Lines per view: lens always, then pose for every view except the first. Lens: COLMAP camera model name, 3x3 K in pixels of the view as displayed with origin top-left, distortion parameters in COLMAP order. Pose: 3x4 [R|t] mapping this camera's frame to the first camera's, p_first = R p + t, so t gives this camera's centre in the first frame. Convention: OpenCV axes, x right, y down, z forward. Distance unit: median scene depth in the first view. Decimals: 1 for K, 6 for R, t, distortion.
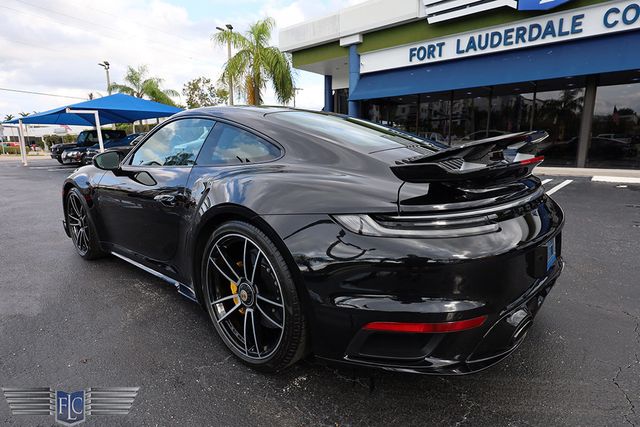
lens RADIAL K [[359.0, 0, 325.0], [0, 359.0, 209.5], [0, 0, 1]] dist [-0.001525, 0.003164]
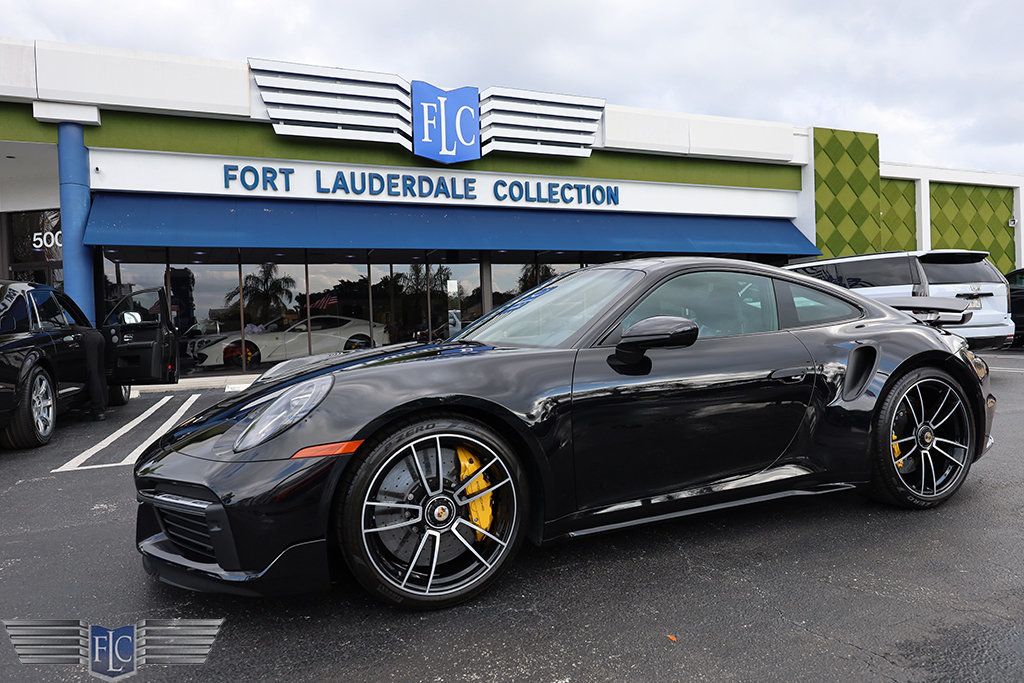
lens RADIAL K [[647.6, 0, 510.0], [0, 647.6, 335.6], [0, 0, 1]] dist [0.002365, 0.000870]
pose [[0.449490, -0.018509, 0.893094, -0.524236], [0.190730, 0.978719, -0.075710, -0.050255], [-0.872686, 0.204370, 0.443454, 0.293772]]
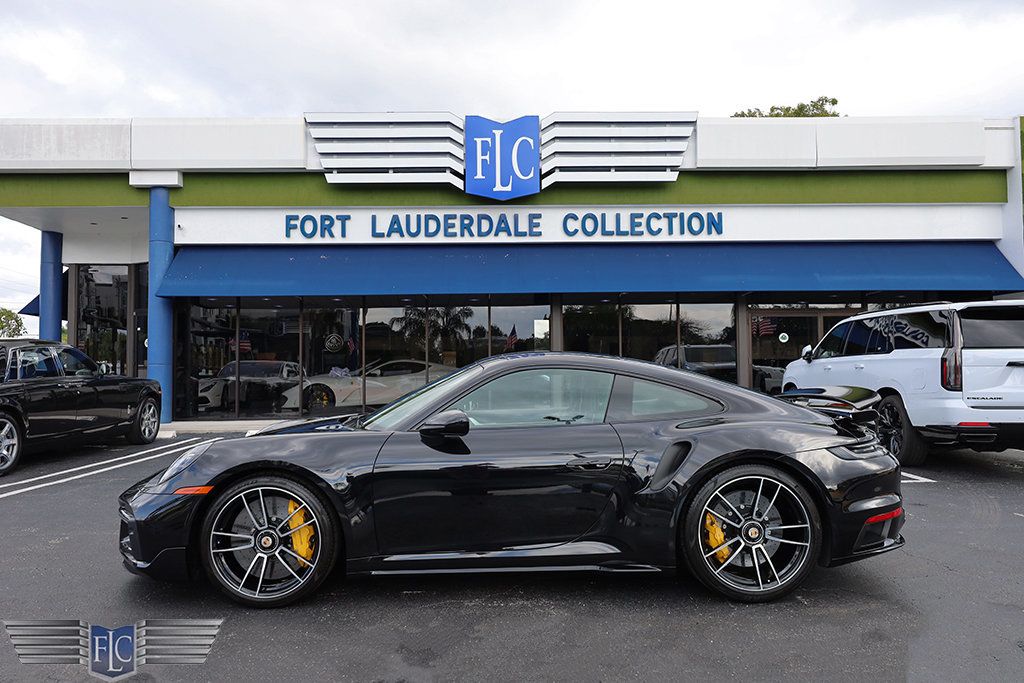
lens RADIAL K [[777.9, 0, 505.5], [0, 777.9, 337.3], [0, 0, 1]] dist [0.002839, 0.000199]
pose [[0.740210, 0.030059, 0.671703, -0.375879], [0.123141, 0.976043, -0.179378, -0.004631], [-0.661003, 0.215491, 0.718775, -0.063646]]
